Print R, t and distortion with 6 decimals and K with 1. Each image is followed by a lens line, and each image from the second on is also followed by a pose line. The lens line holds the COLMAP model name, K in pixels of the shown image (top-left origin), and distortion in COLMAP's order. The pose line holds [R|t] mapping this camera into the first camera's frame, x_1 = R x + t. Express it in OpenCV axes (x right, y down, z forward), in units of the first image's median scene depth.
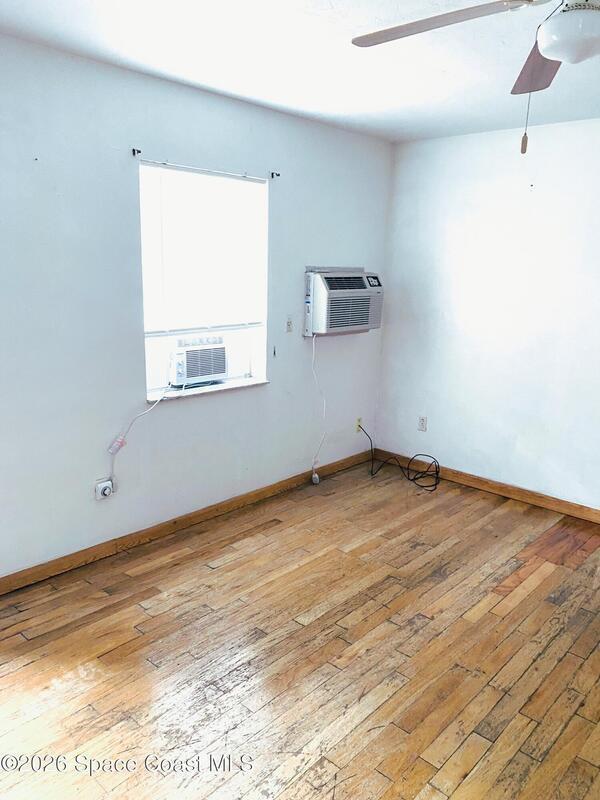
lens RADIAL K [[611.6, 0, 306.7], [0, 611.6, 399.5], [0, 0, 1]] dist [0.028990, -0.034406]
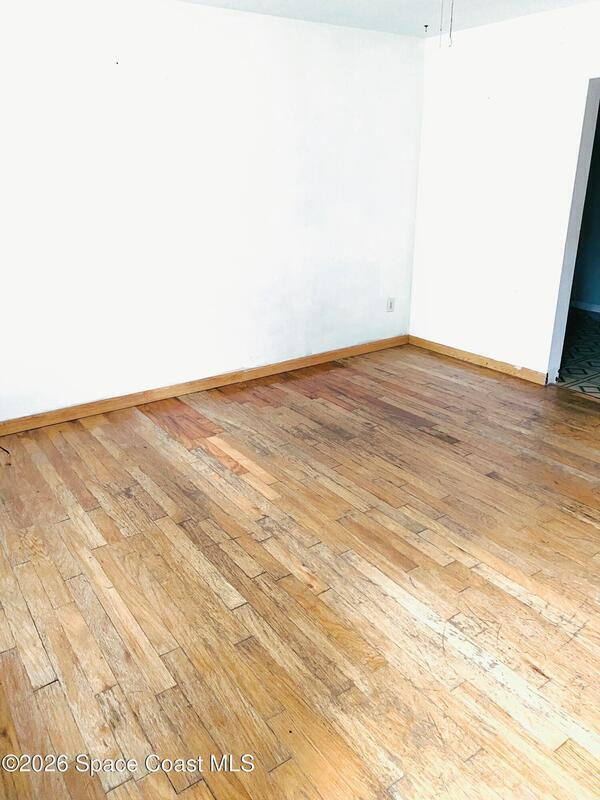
lens RADIAL K [[611.6, 0, 298.6], [0, 611.6, 398.7], [0, 0, 1]] dist [0.028990, -0.034406]
pose [[0.219874, -0.382600, 0.897370, -0.564632], [0.234687, 0.913610, 0.332022, -0.129856], [-0.946878, 0.137598, 0.290671, 0.583851]]
